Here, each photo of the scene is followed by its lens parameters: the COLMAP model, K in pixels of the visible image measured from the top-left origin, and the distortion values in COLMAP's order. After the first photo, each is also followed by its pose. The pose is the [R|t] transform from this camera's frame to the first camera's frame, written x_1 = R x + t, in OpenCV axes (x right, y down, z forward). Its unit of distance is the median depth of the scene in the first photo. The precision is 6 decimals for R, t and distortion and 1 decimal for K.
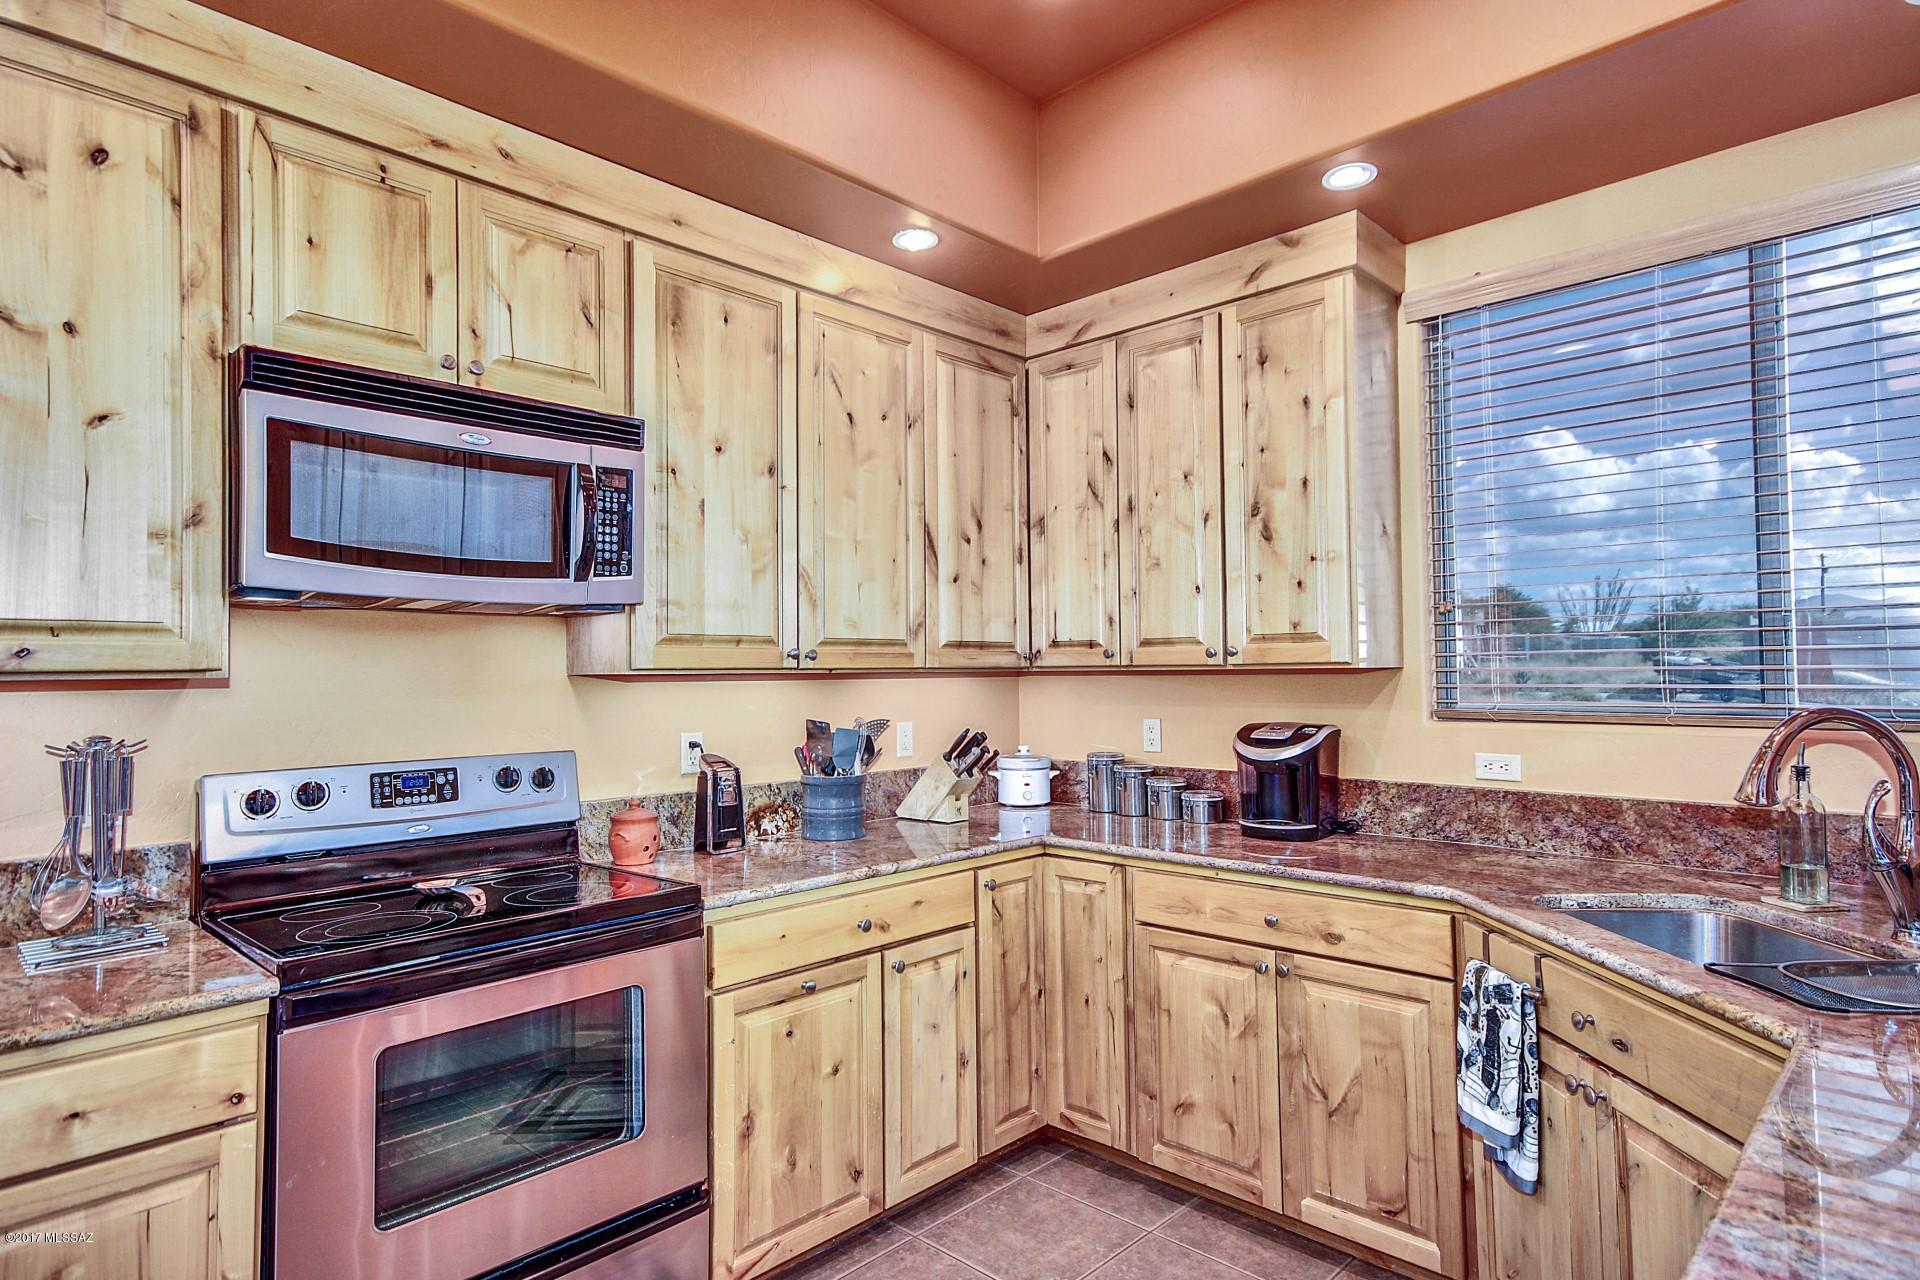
lens RADIAL K [[1032.0, 0, 969.8], [0, 1032.0, 640.5], [0, 0, 1]] dist [0.025478, -0.000315]
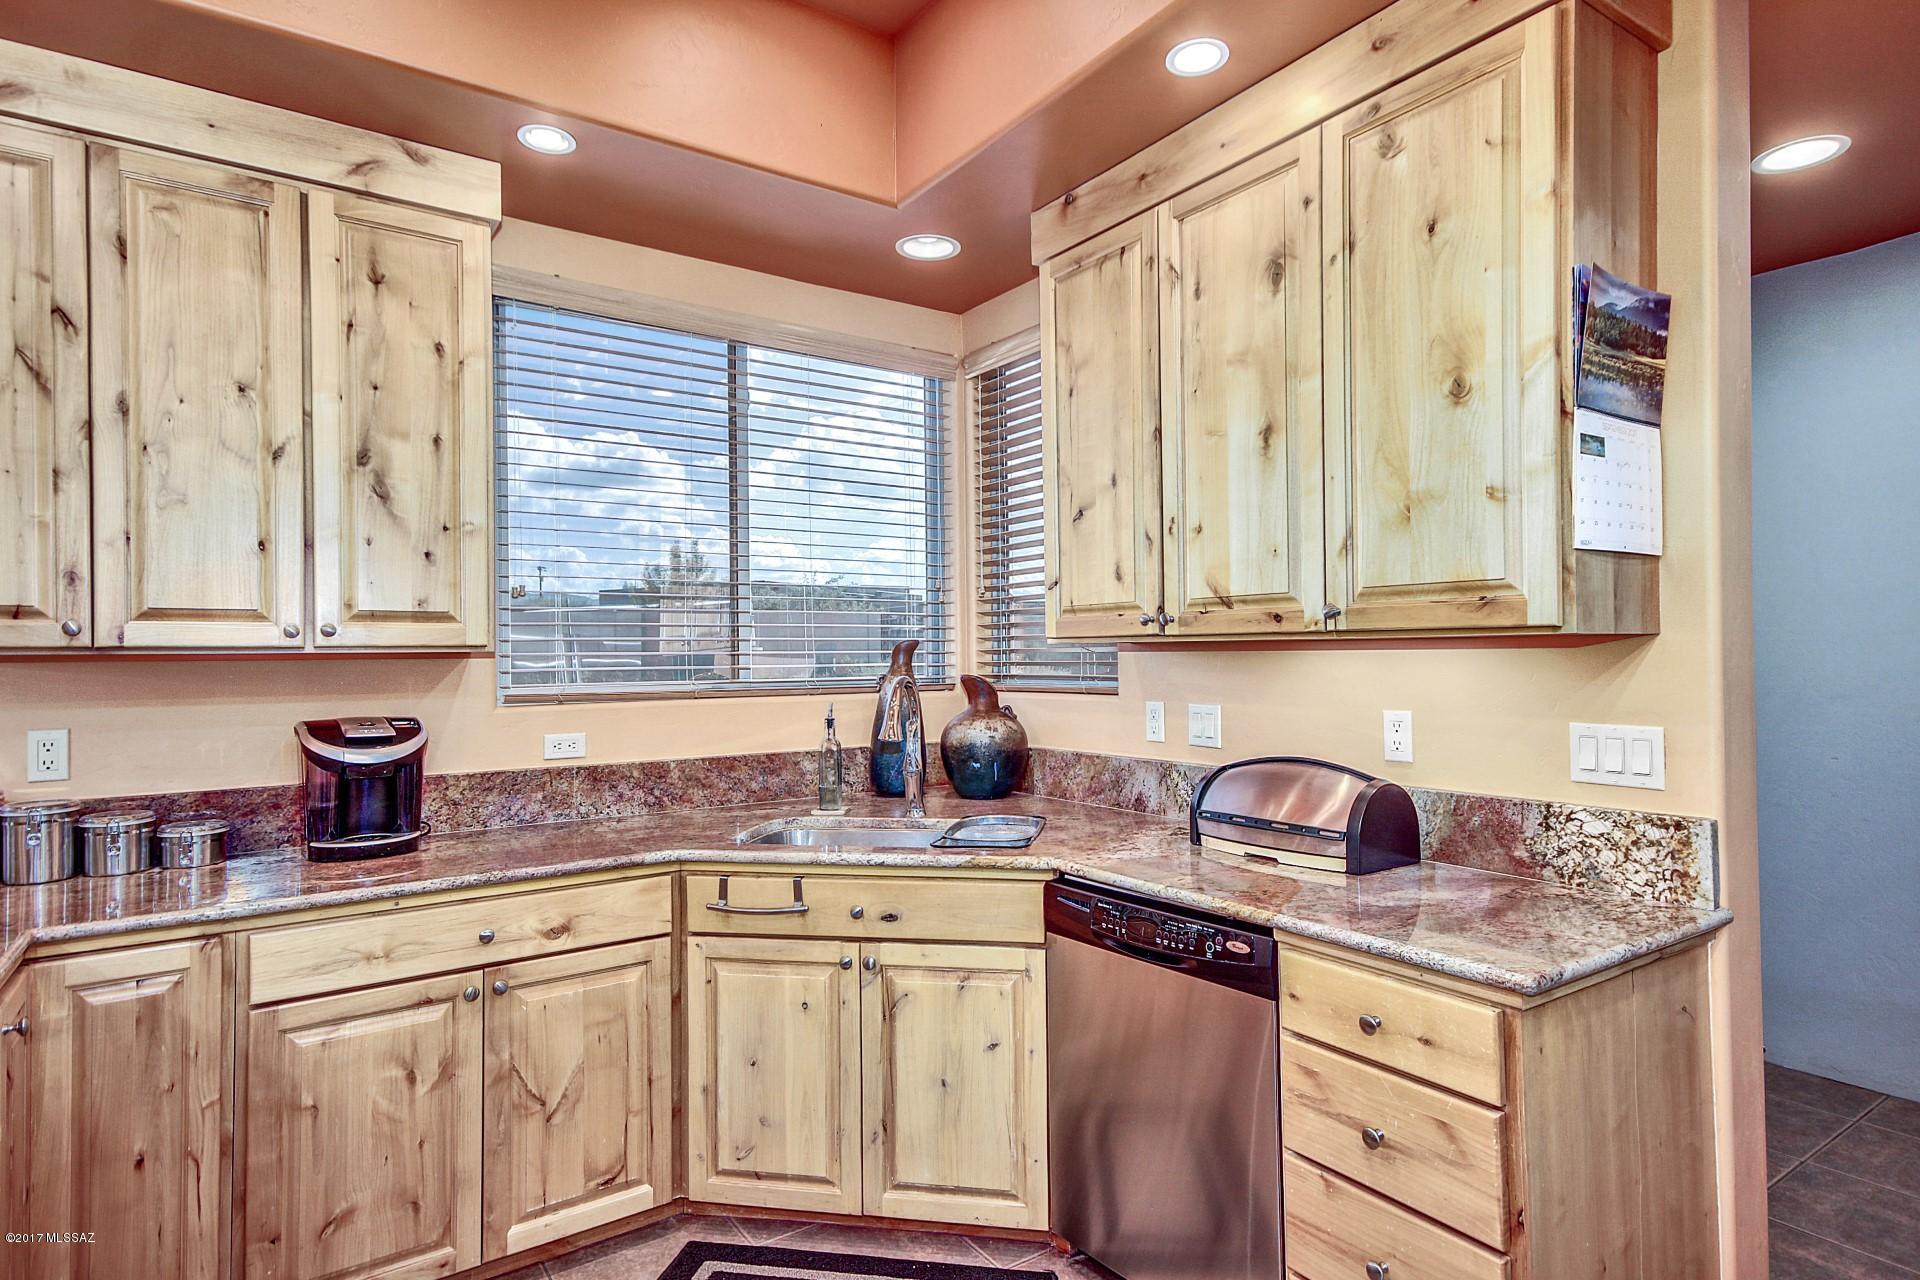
lens RADIAL K [[1032.0, 0, 969.8], [0, 1032.0, 640.5], [0, 0, 1]] dist [0.025478, -0.000315]
pose [[0.212358, 0.019527, 0.976997, -0.495399], [-0.023666, 0.999610, -0.014835, 0.021937], [-0.976905, -0.019971, 0.212737, 0.415294]]
